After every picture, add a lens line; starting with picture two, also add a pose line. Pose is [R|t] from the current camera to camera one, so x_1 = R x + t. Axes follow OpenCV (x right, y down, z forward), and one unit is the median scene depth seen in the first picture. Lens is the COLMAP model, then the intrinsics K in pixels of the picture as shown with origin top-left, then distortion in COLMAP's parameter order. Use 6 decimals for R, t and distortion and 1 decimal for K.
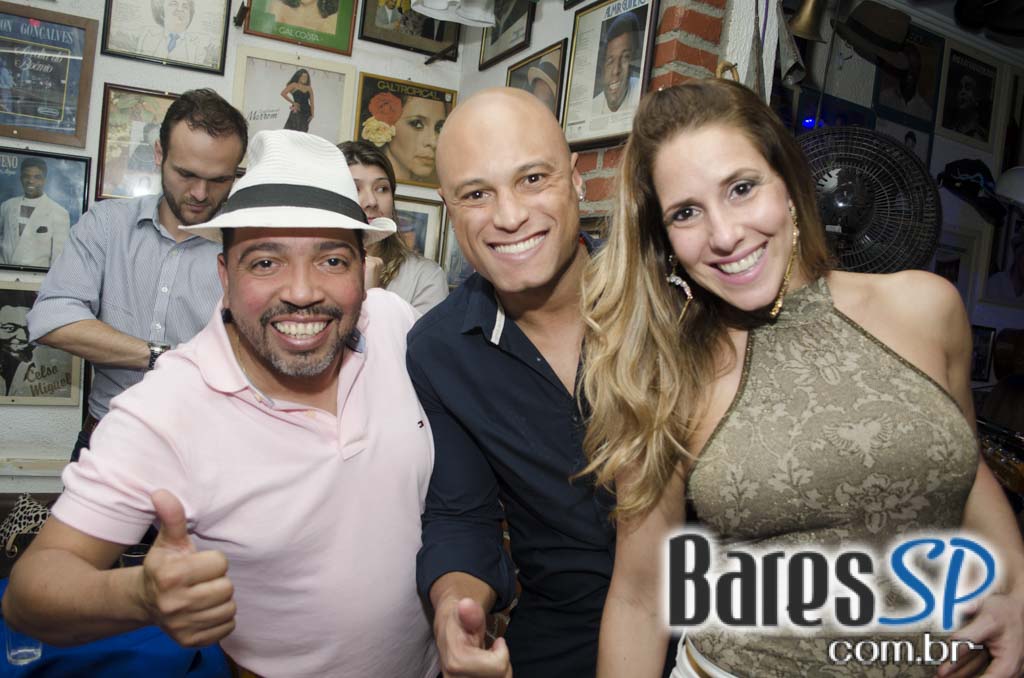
lens RADIAL K [[811.7, 0, 504.1], [0, 811.7, 344.0], [0, 0, 1]] dist [-0.083585, 0.010930]
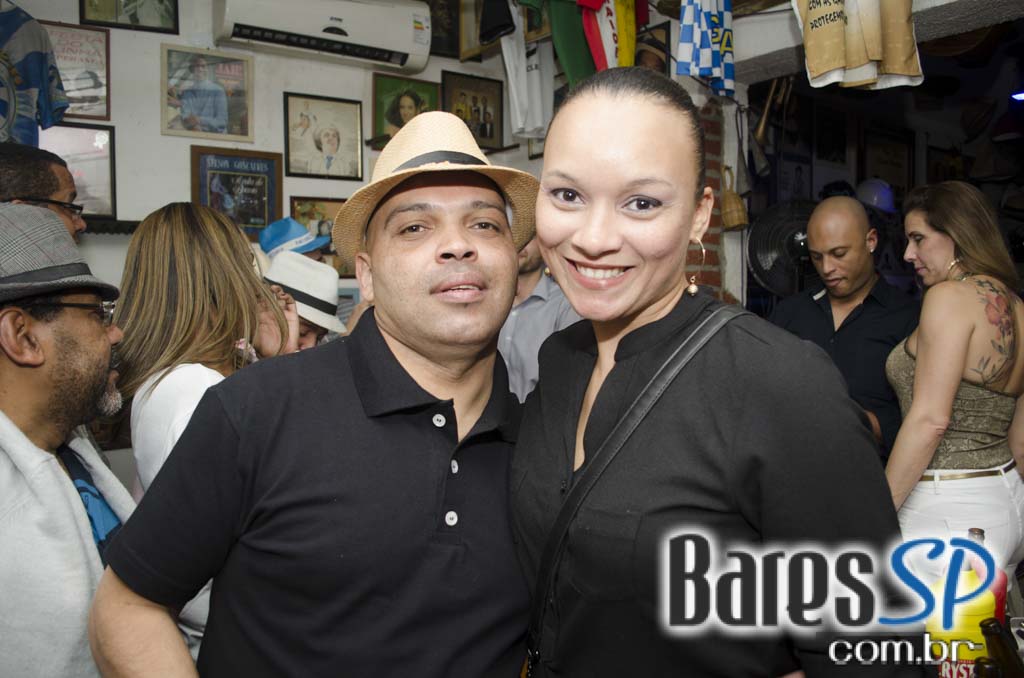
lens RADIAL K [[811.7, 0, 514.5], [0, 811.7, 334.4], [0, 0, 1]] dist [-0.083585, 0.010930]
pose [[0.976316, -0.128032, 0.174401, -0.383710], [0.129500, 0.991575, 0.002984, -0.035610], [-0.173314, 0.019672, 0.984670, -0.473434]]
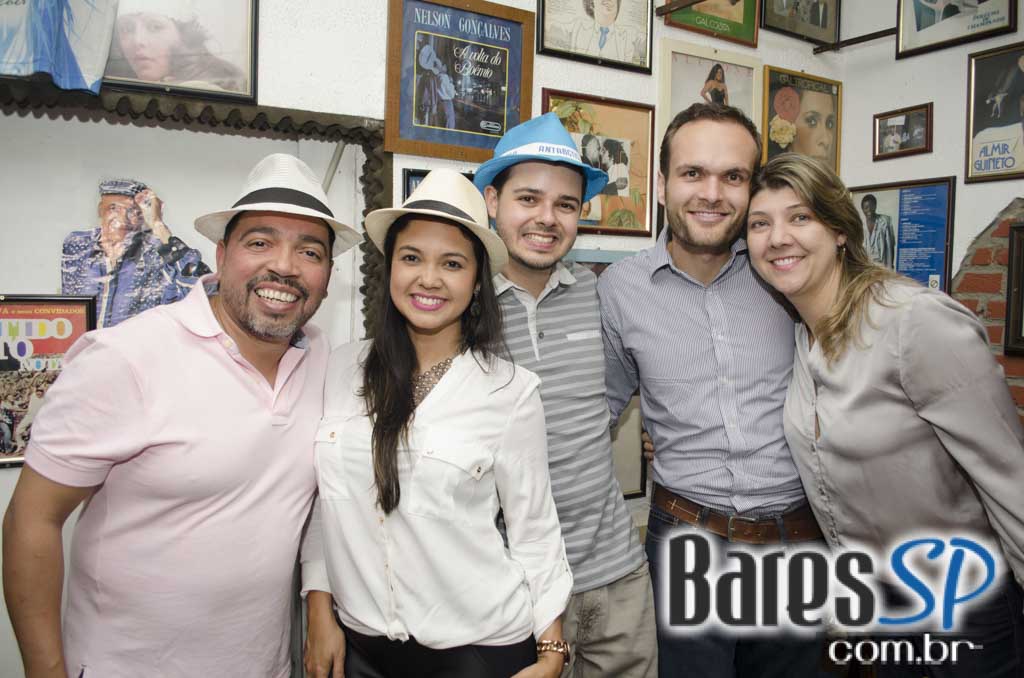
lens RADIAL K [[811.7, 0, 513.3], [0, 811.7, 338.4], [0, 0, 1]] dist [-0.083585, 0.010930]
pose [[0.992780, -0.090107, 0.079173, -0.606860], [0.089505, 0.995924, 0.011127, -0.080257], [-0.079853, -0.003960, 0.996799, 0.156213]]
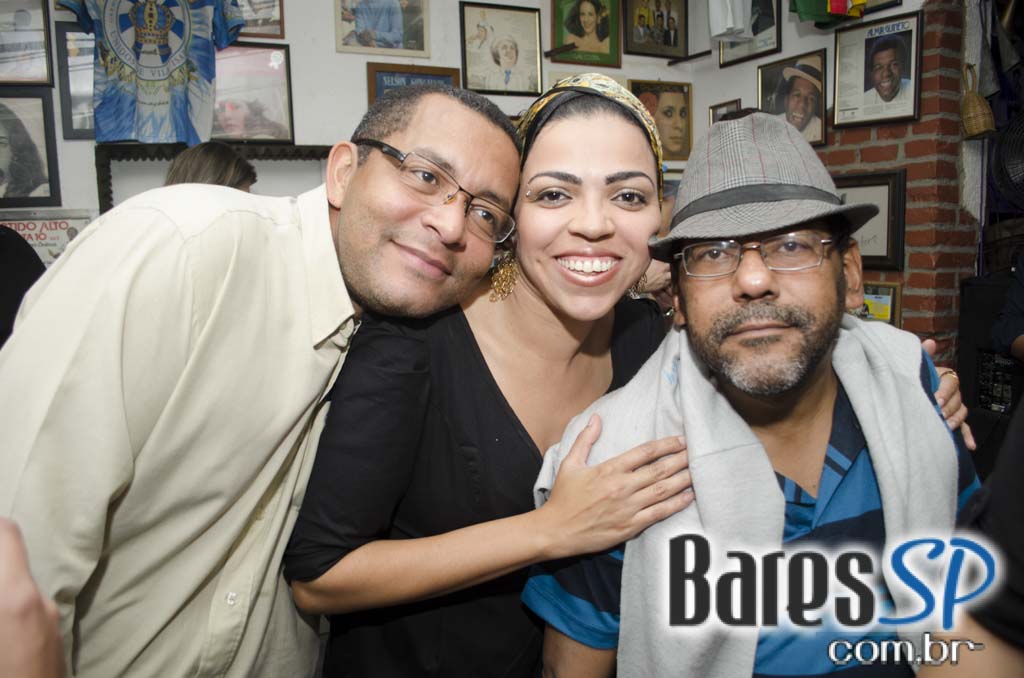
lens RADIAL K [[811.7, 0, 512.4], [0, 811.7, 342.5], [0, 0, 1]] dist [-0.083585, 0.010930]
pose [[0.989844, -0.141635, 0.012156, -0.487320], [0.140364, 0.987319, 0.074151, -0.042113], [-0.022504, -0.071692, 0.997173, -0.368119]]
